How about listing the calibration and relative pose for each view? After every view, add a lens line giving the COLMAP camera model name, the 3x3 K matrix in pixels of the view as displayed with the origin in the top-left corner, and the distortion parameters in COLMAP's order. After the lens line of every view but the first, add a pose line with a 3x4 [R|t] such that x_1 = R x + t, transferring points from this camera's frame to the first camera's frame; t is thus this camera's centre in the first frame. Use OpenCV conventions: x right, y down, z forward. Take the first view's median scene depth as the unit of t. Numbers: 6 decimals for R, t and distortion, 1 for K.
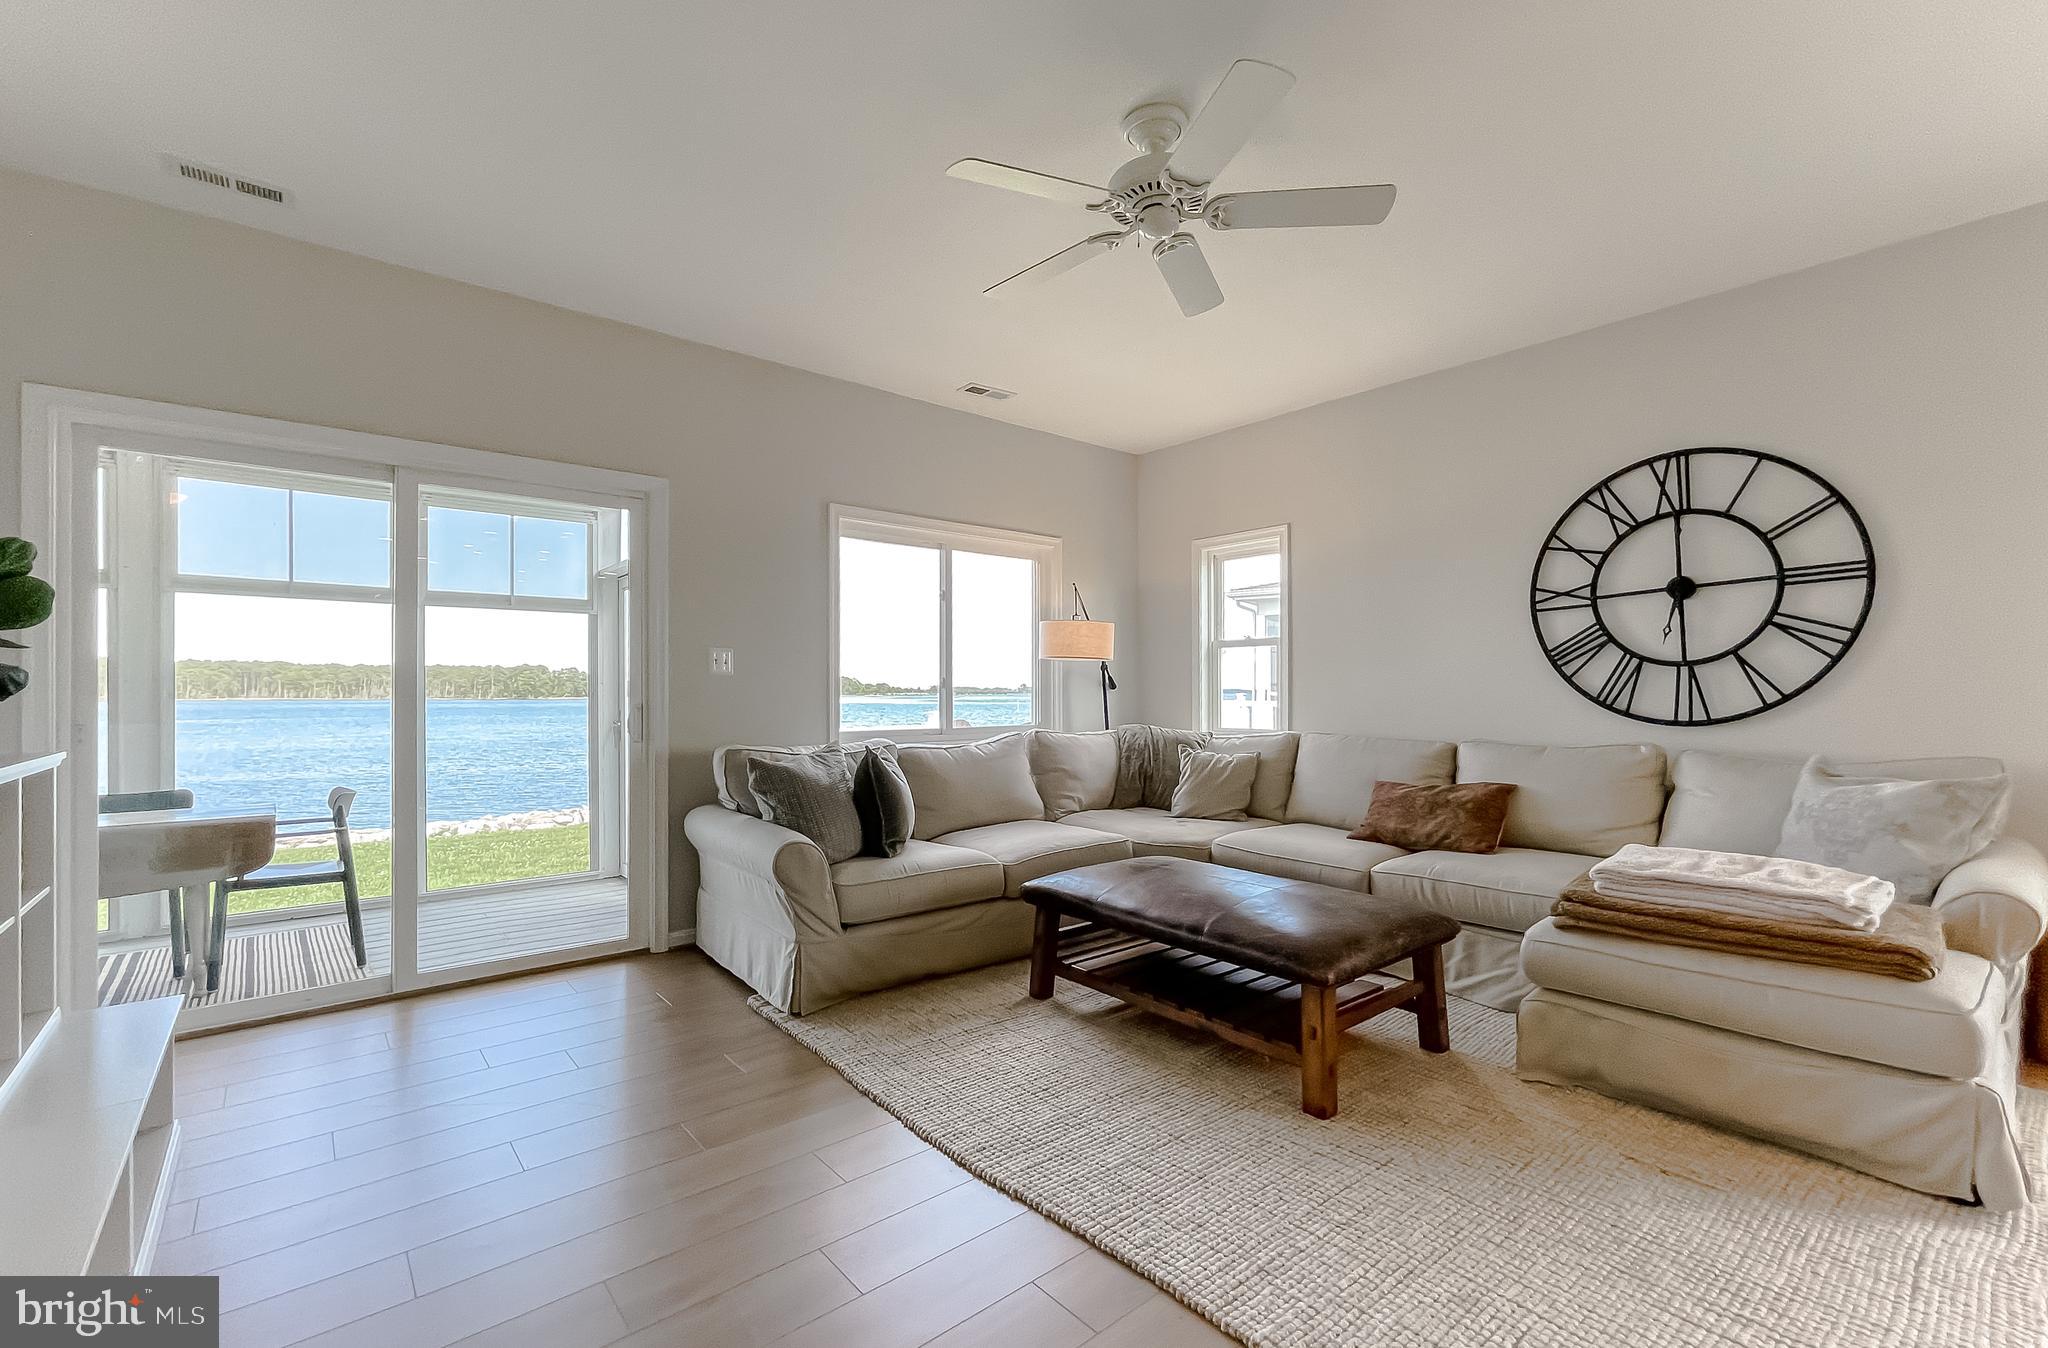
lens RADIAL K [[867.3, 0, 1018.3], [0, 867.3, 687.1], [0, 0, 1]] dist [0.001632, 0.000288]
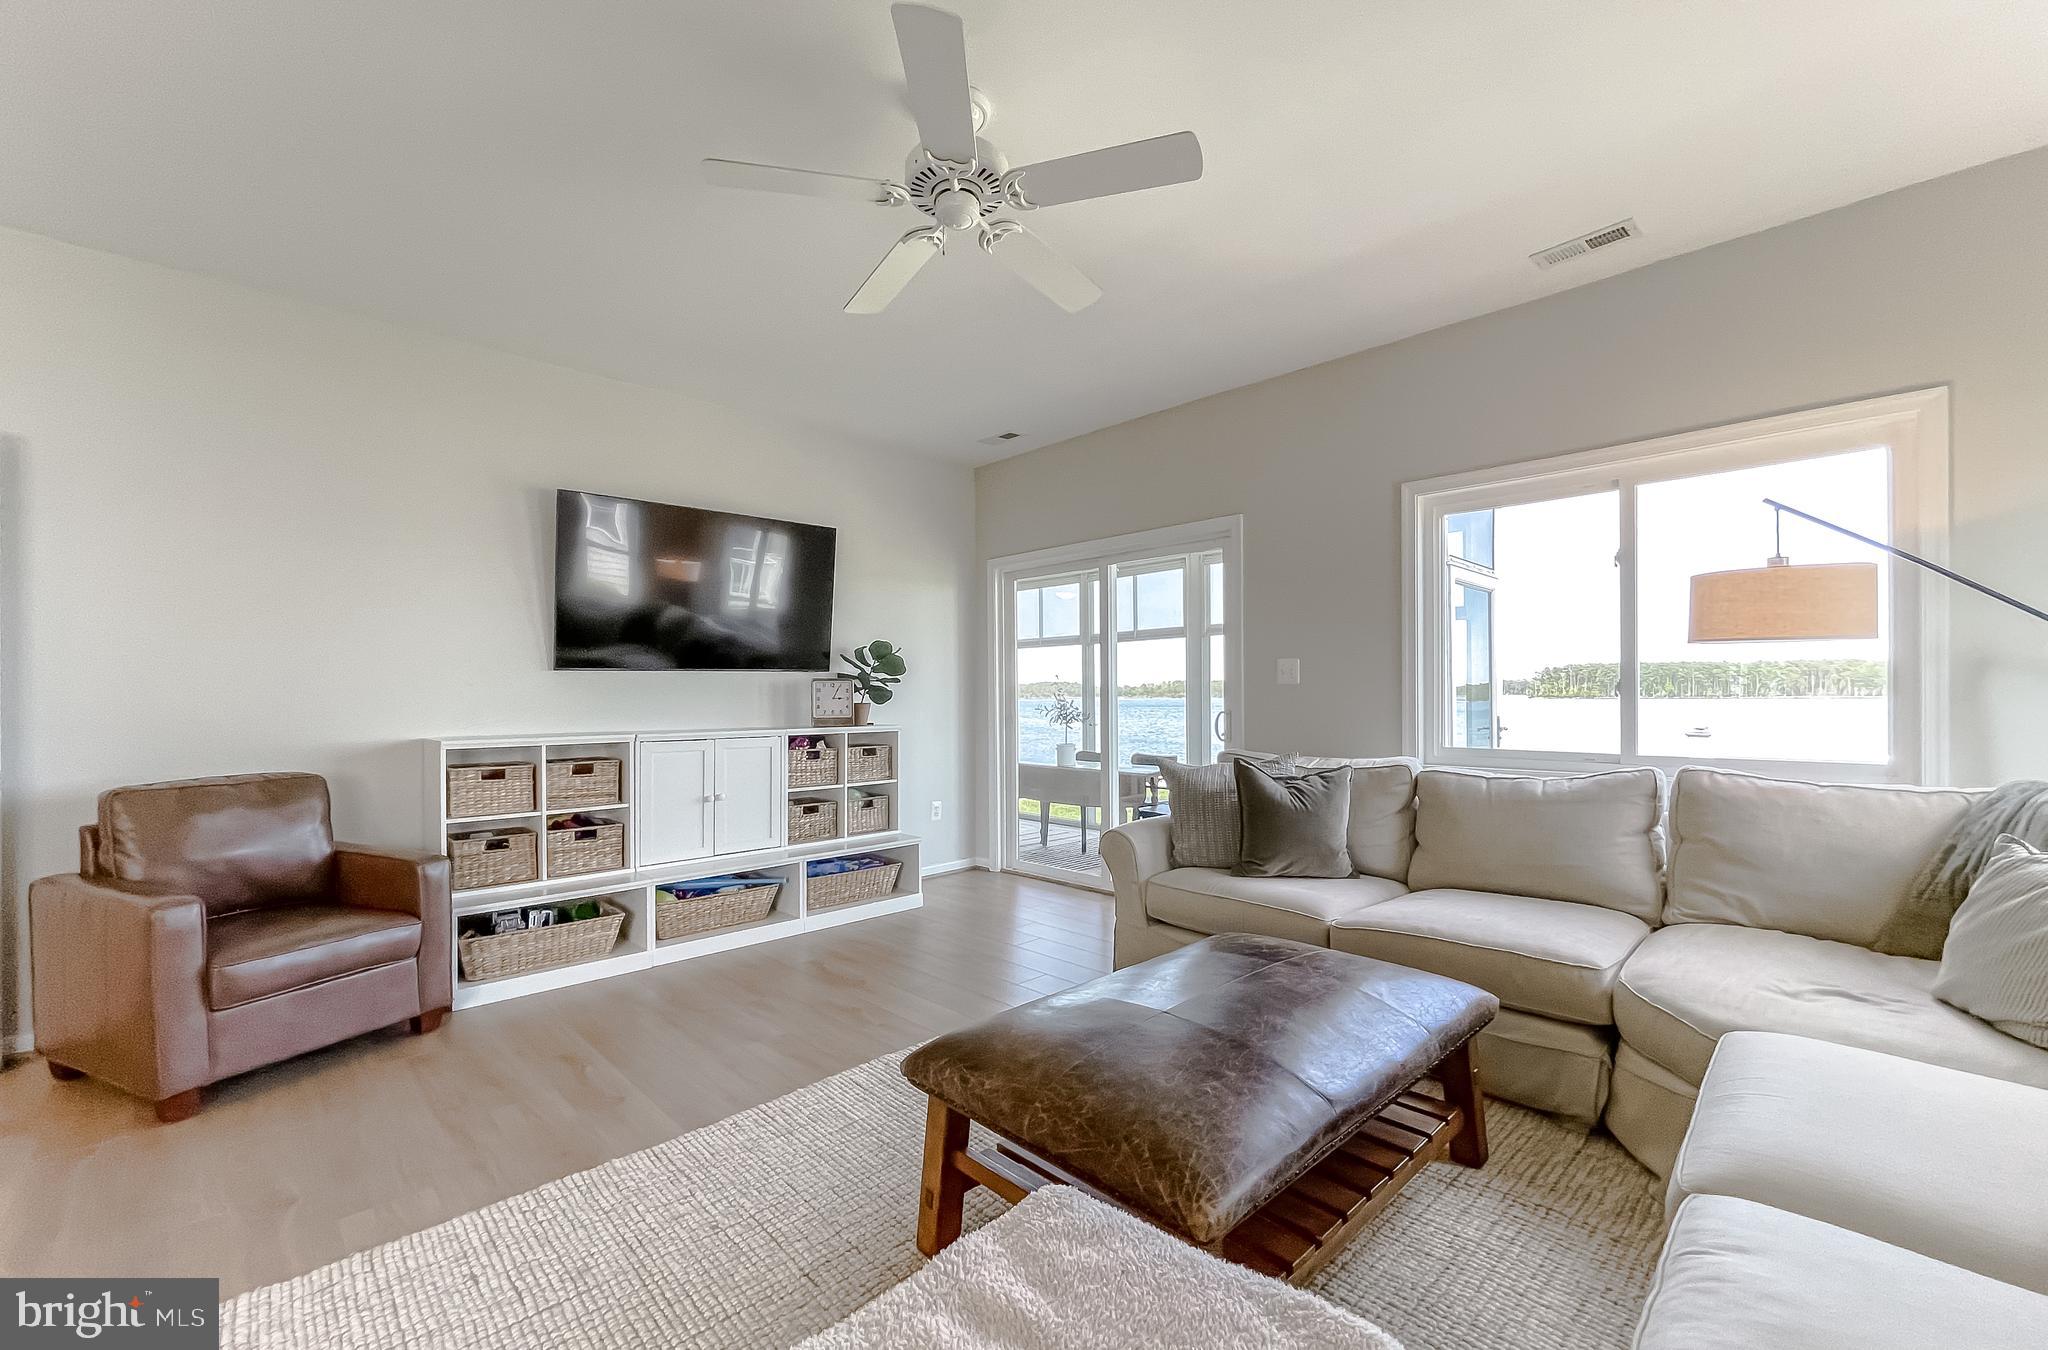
lens RADIAL K [[831.8, 0, 1015.6], [0, 831.8, 696.1], [0, 0, 1]] dist [0.000147, -0.000707]
pose [[0.069934, 0.003070, -0.997547, 0.691304], [0.010098, 0.999942, 0.003785, -0.006463], [0.997501, -0.010338, 0.069899, 0.643830]]
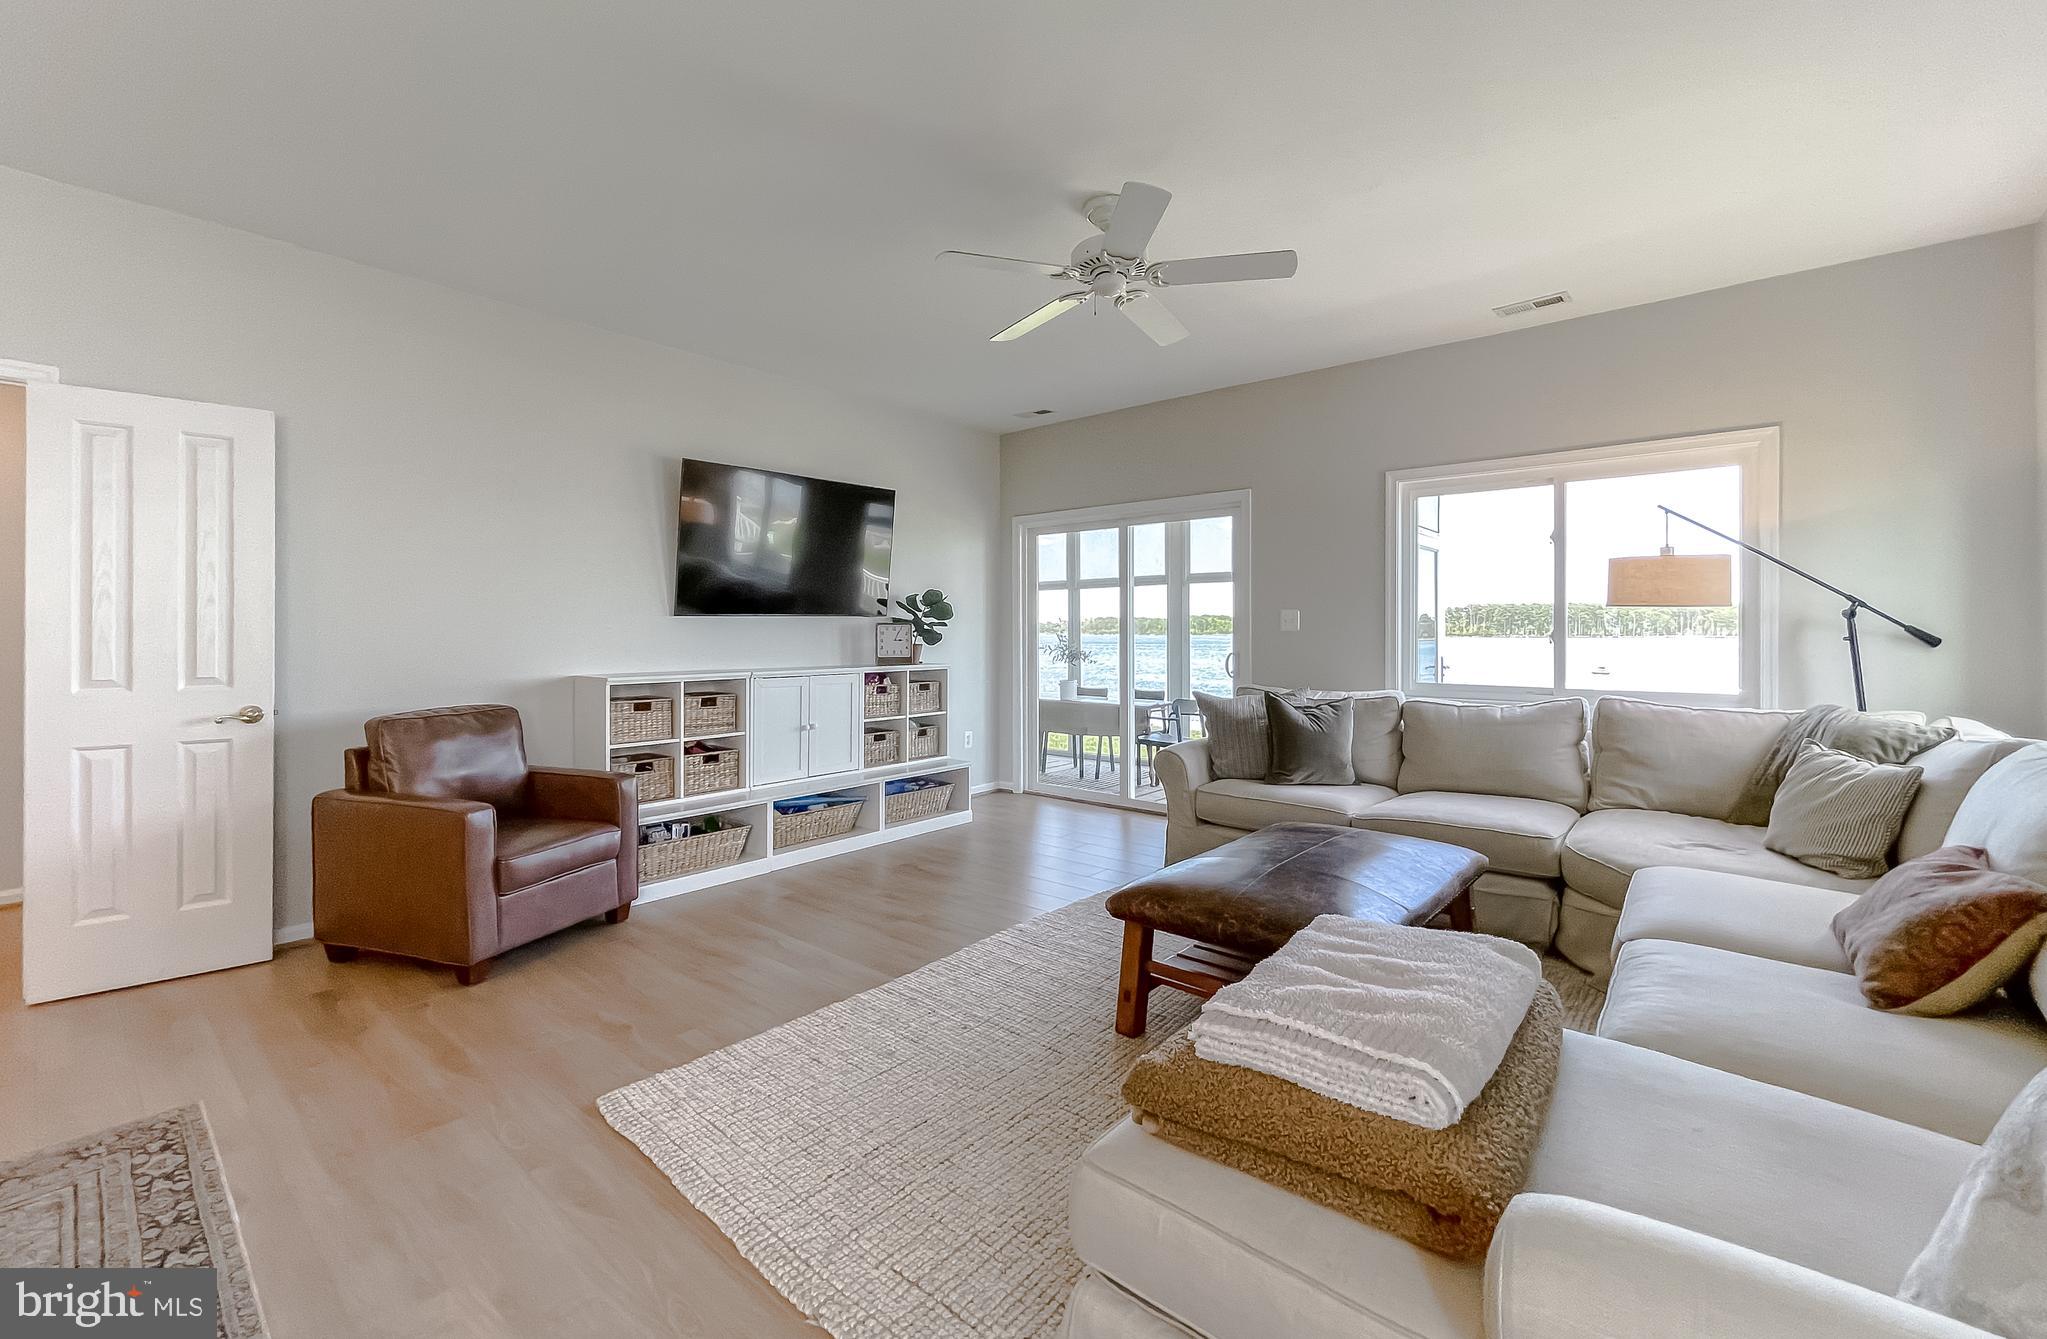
lens RADIAL K [[841.4, 0, 1014.9], [0, 841.4, 634.4], [0, 0, 1]] dist [-0.000666, 0.000227]
pose [[0.163545, 0.006593, -0.986514, 0.878606], [0.004459, 0.999963, 0.007422, -0.020764], [0.986526, -0.005613, 0.163510, 0.425617]]
